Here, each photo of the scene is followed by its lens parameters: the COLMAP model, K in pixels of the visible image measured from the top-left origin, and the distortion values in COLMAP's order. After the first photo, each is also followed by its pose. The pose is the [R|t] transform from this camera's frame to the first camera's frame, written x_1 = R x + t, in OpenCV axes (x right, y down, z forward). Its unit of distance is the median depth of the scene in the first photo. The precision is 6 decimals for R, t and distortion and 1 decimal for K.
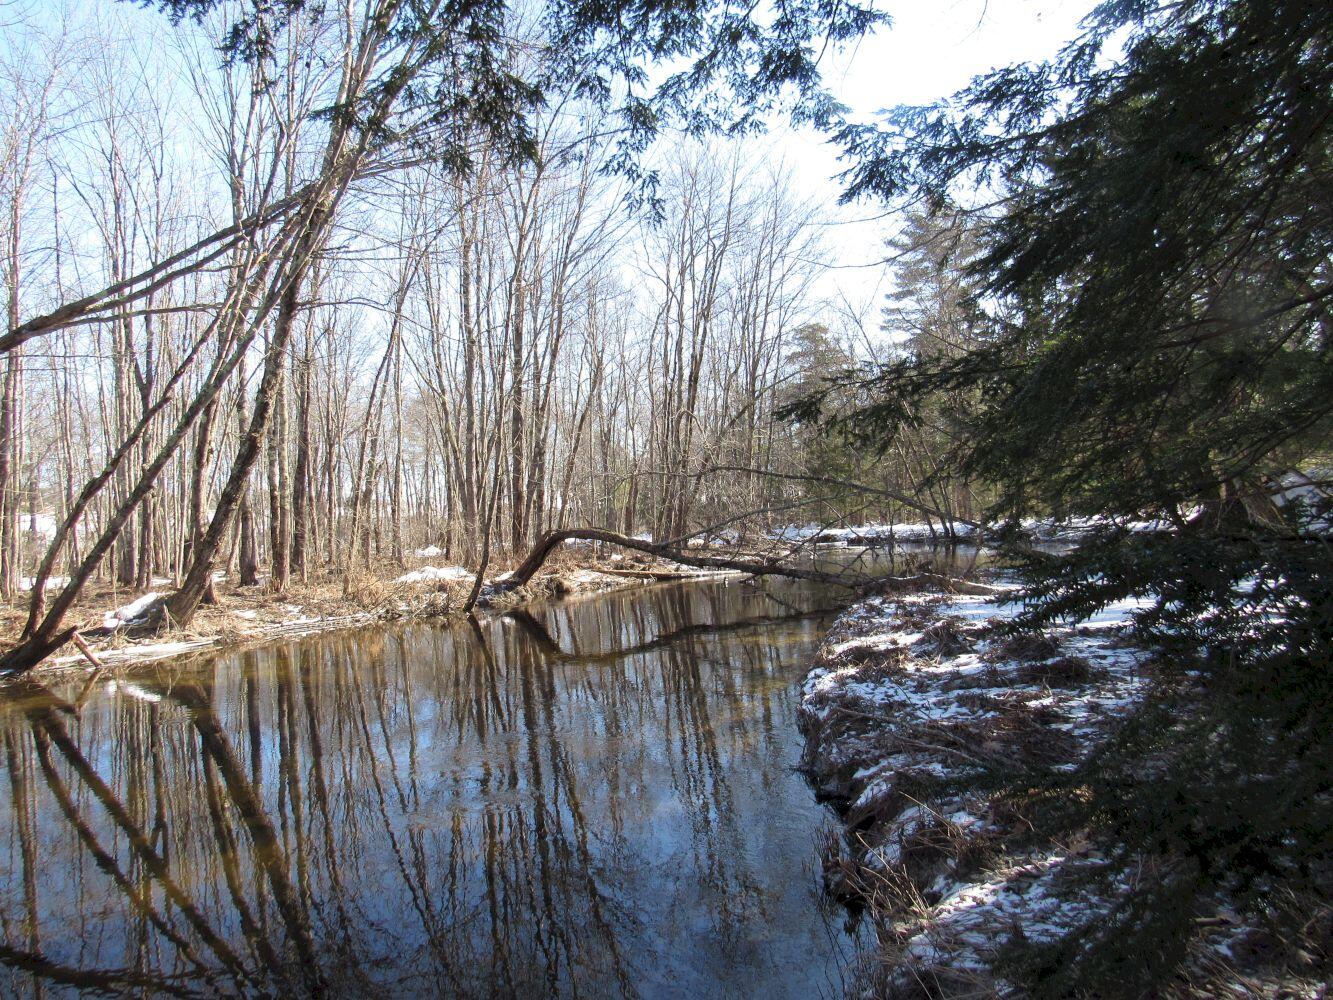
lens RADIAL K [[936.7, 0, 672.7], [0, 936.7, 492.4], [0, 0, 1]] dist [-0.035217, 0.013933]
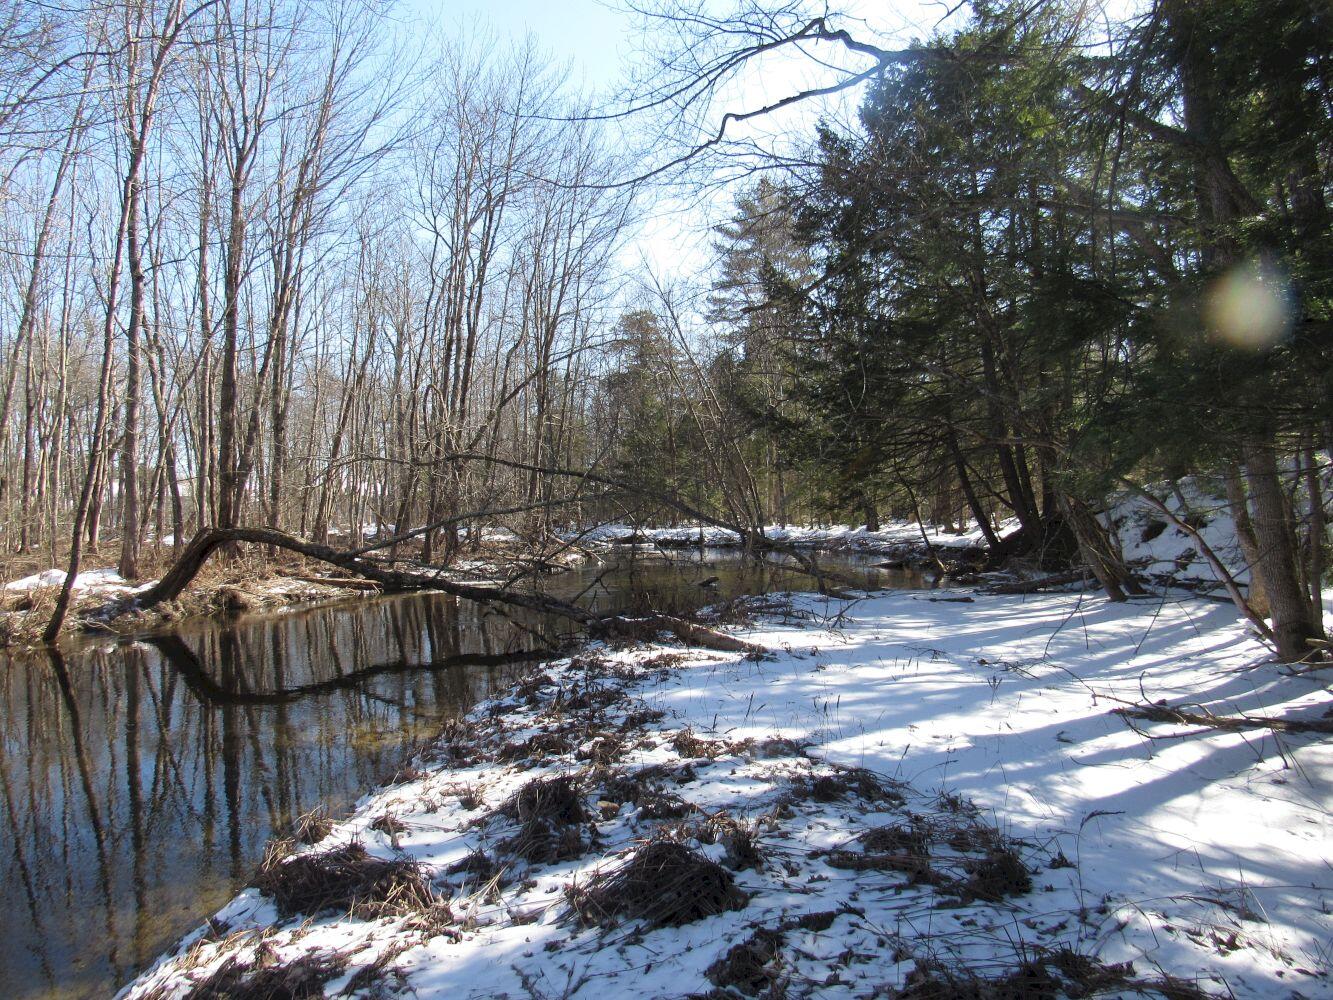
lens RADIAL K [[936.7, 0, 660.5], [0, 936.7, 502.8], [0, 0, 1]] dist [-0.035217, 0.013933]
pose [[0.986993, 0.036955, 0.156459, 0.055766], [-0.039858, 0.999086, 0.015457, -0.003162], [-0.155745, -0.021493, 0.987564, 0.103558]]
